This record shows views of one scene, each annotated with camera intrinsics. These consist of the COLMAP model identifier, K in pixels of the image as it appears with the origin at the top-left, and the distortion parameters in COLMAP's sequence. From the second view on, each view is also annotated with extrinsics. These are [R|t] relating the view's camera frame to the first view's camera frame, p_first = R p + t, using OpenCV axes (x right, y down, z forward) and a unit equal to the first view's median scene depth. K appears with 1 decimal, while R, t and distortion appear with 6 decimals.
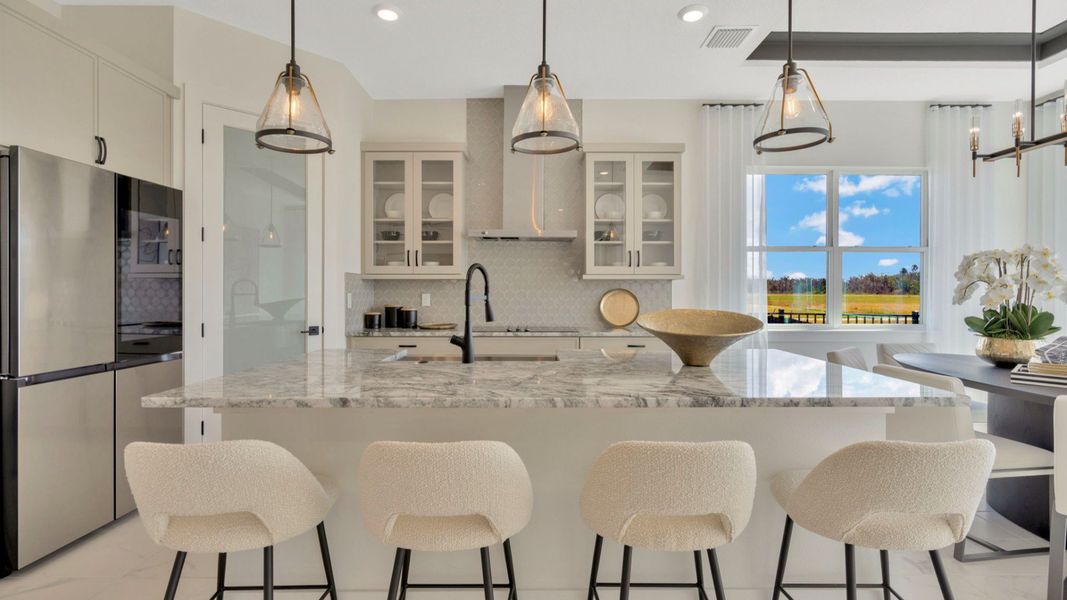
lens RADIAL K [[481.2, 0, 543.2], [0, 481.2, 292.6], [0, 0, 1]] dist [-0.001462, -0.000599]
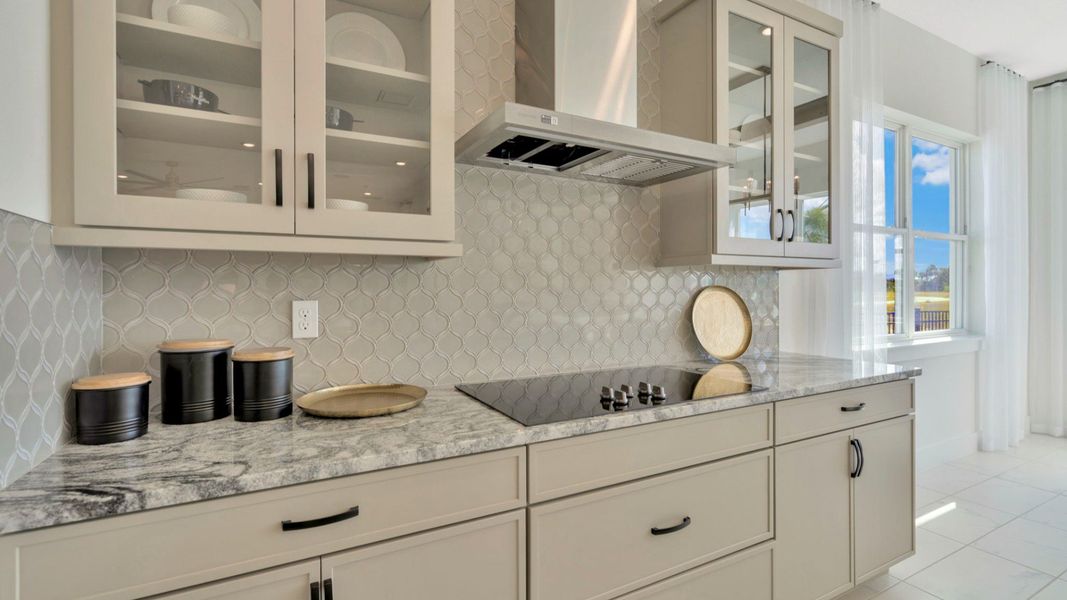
lens RADIAL K [[481.2, 0, 543.2], [0, 481.2, 292.6], [0, 0, 1]] dist [-0.001462, -0.000599]
pose [[0.885812, -0.009451, 0.463948, -0.370499], [0.007366, 0.999953, 0.006307, -0.007339], [-0.463985, -0.002170, 0.885840, 0.918542]]
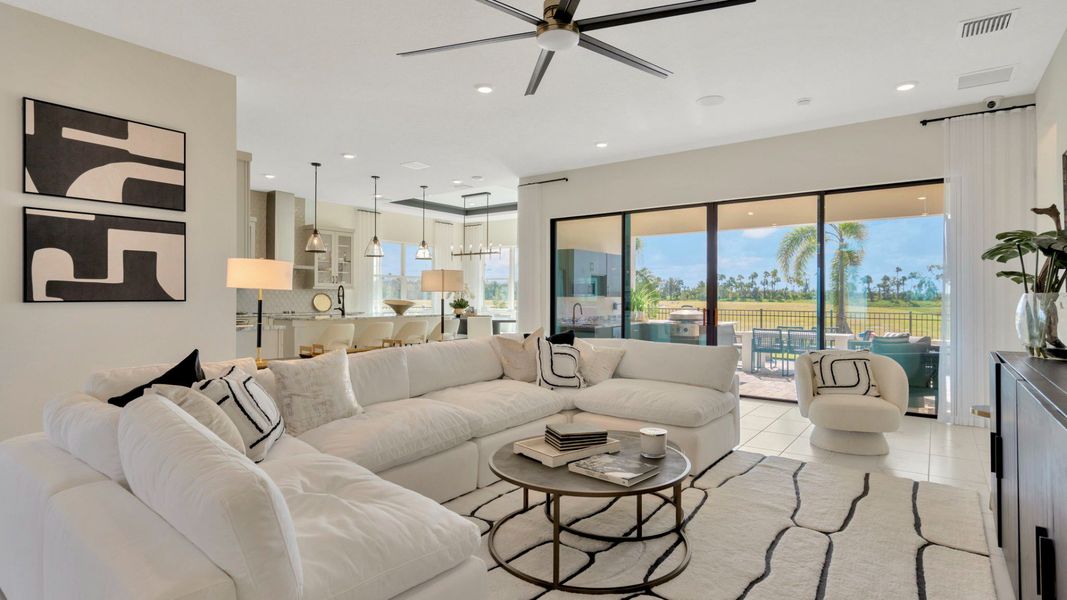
lens RADIAL K [[561.8, 0, 533.5], [0, 561.8, 300.0], [0, 0, 1]] dist [-0.000154, -0.000787]
pose [[0.611082, -0.003860, 0.791558, -1.746221], [0.001106, 0.999991, 0.004023, 0.017135], [-0.791566, -0.001582, 0.611081, -1.736055]]
